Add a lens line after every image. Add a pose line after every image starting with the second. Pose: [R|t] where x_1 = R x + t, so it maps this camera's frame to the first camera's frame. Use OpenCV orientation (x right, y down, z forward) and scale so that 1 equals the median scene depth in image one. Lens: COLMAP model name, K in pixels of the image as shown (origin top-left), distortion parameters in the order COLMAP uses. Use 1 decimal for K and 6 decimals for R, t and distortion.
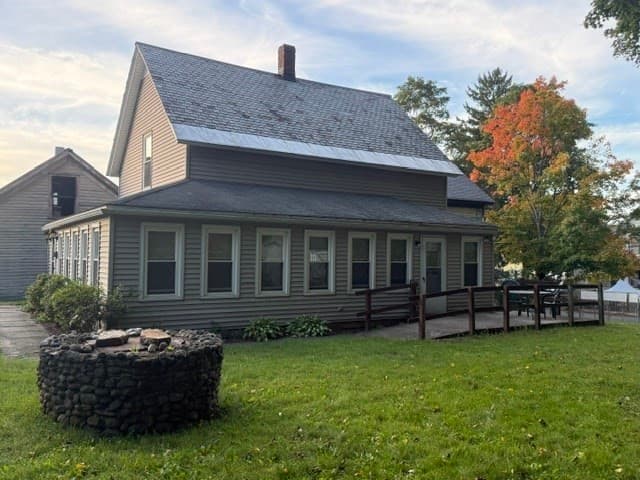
lens RADIAL K [[558.0, 0, 320.0], [0, 558.0, 240.0], [0, 0, 1]] dist [0.043075, -0.003671]
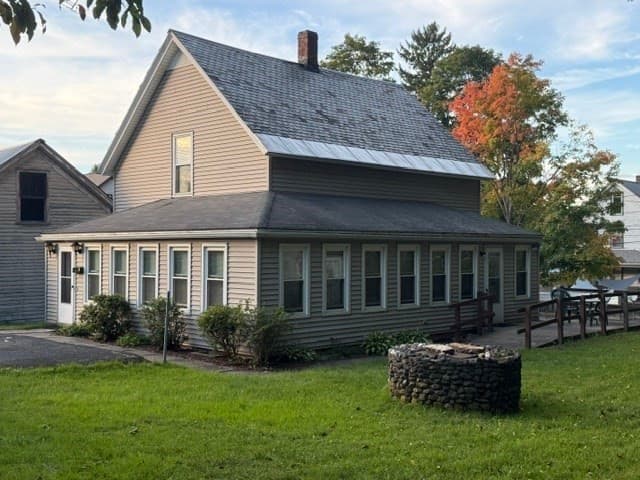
lens RADIAL K [[762.7, 0, 320.0], [0, 762.7, 240.0], [0, 0, 1]] dist [0.121331, -0.045420]
pose [[0.975021, -0.009009, 0.221931, -0.368448], [0.004955, 0.999811, 0.018814, -0.041481], [-0.222059, -0.017245, 0.974881, -0.243602]]
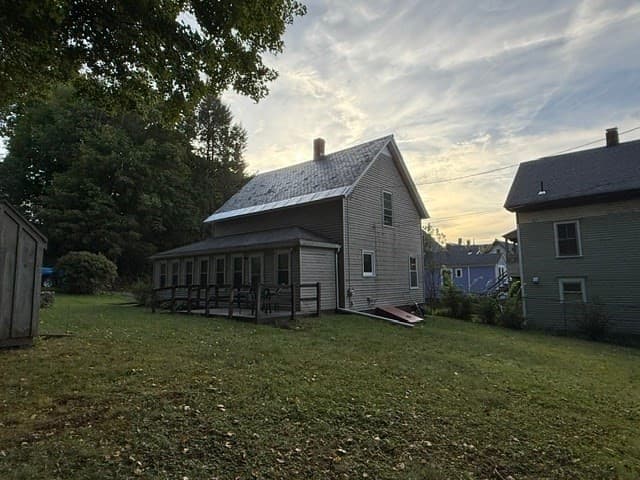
lens RADIAL K [[377.4, 0, 320.0], [0, 377.4, 240.0], [0, 0, 1]] dist [0.005854, 0.000443]
pose [[0.285607, -0.121297, -0.950640, 1.059695], [0.035605, 0.992616, -0.115956, 0.069899], [0.957685, -0.000730, 0.287816, 0.803169]]
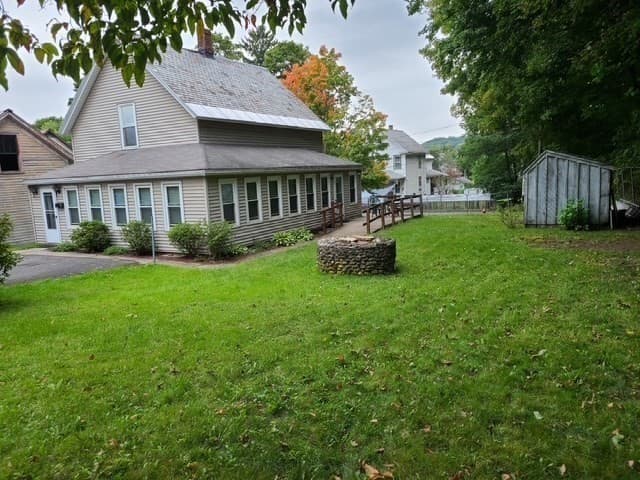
lens RADIAL K [[477.4, 0, 319.6], [0, 477.4, 245.8], [0, 0, 1]] dist [0.070158, -0.086792]
pose [[0.879027, -0.127760, 0.459336, -0.465666], [0.048064, 0.982266, 0.181228, -0.050847], [-0.474344, -0.137226, 0.869579, -0.194109]]
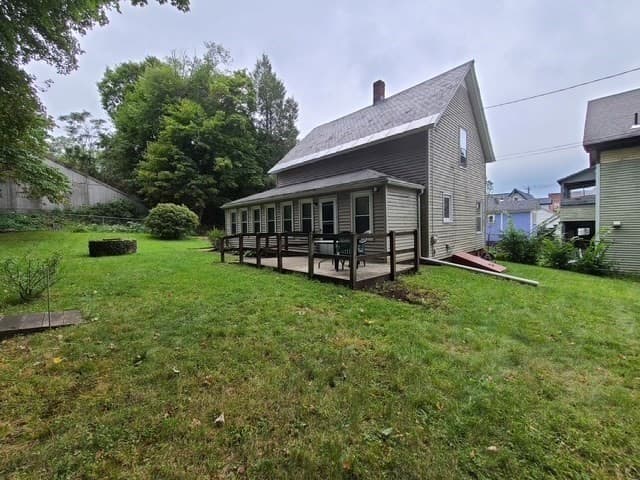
lens RADIAL K [[261.4, 0, 321.6], [0, 261.4, 238.2], [0, 0, 1]] dist [0.000548, -0.000228]
pose [[0.193296, 0.024625, -0.980831, 0.720780], [0.044264, 0.998448, 0.033791, 0.060347], [0.980141, -0.049948, 0.191906, 0.791564]]
